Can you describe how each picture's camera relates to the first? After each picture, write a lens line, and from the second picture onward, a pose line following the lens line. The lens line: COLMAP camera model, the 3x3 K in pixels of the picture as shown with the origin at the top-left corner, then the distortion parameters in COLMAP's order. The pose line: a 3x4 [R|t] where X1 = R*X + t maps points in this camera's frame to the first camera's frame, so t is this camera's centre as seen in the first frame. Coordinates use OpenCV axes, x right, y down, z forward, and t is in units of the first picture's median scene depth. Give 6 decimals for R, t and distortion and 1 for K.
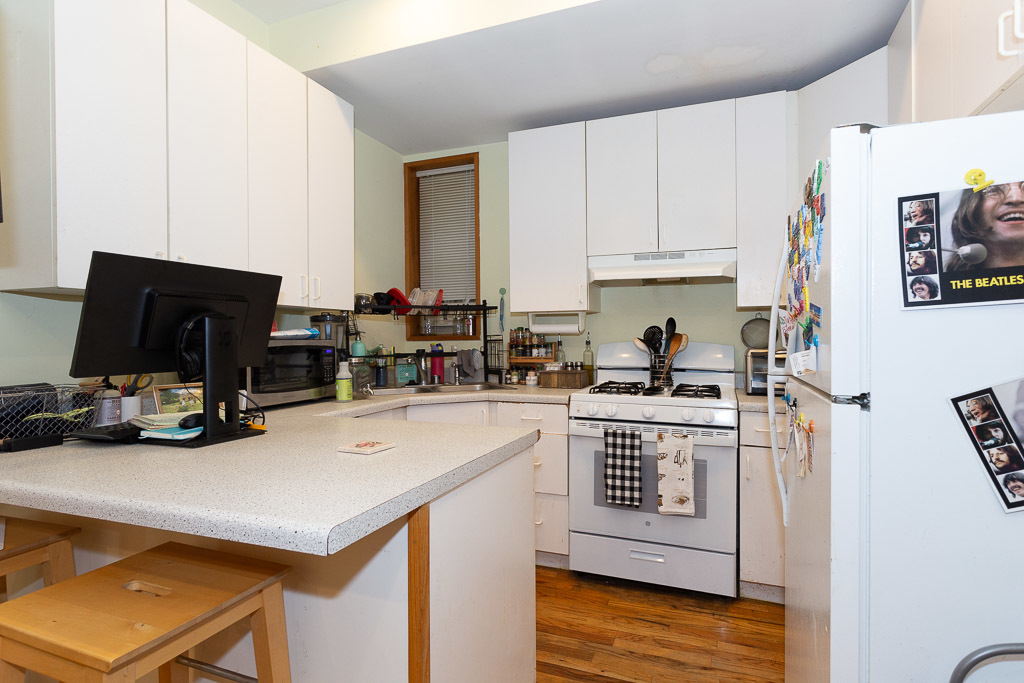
lens RADIAL K [[507.5, 0, 512.0], [0, 507.5, 341.5], [0, 0, 1]] dist [-0.000716, -0.000265]
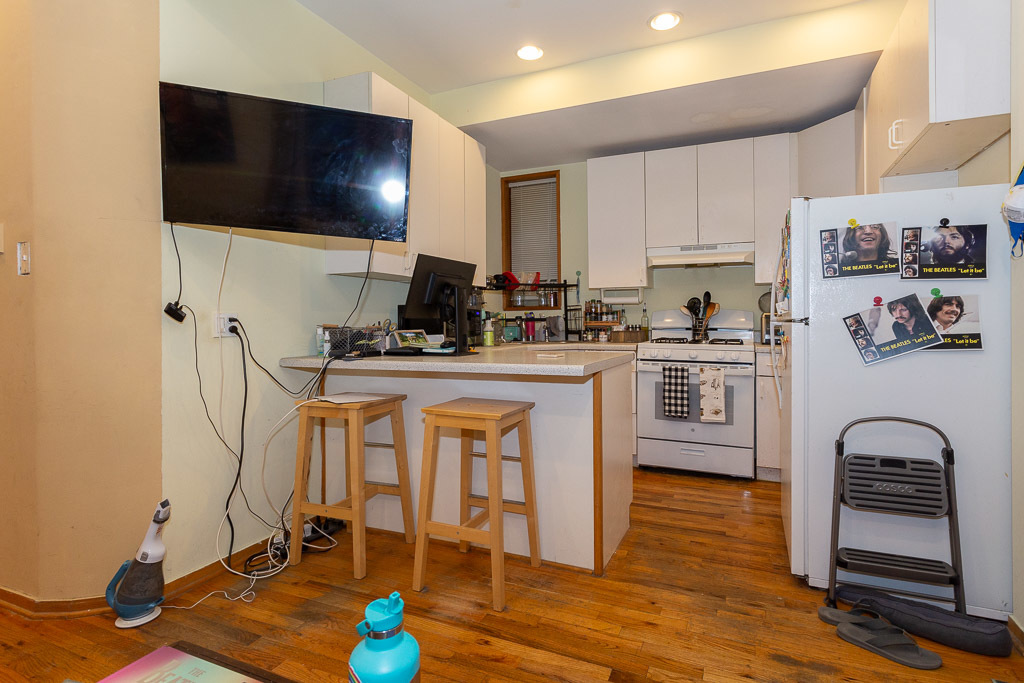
lens RADIAL K [[497.0, 0, 514.1], [0, 497.0, 319.8], [0, 0, 1]] dist [0.001341, 0.000159]
pose [[0.998875, 0.000210, -0.047424, -0.178797], [-0.000520, 0.999979, -0.006524, 0.047070], [0.047421, 0.006541, 0.998854, -0.459447]]
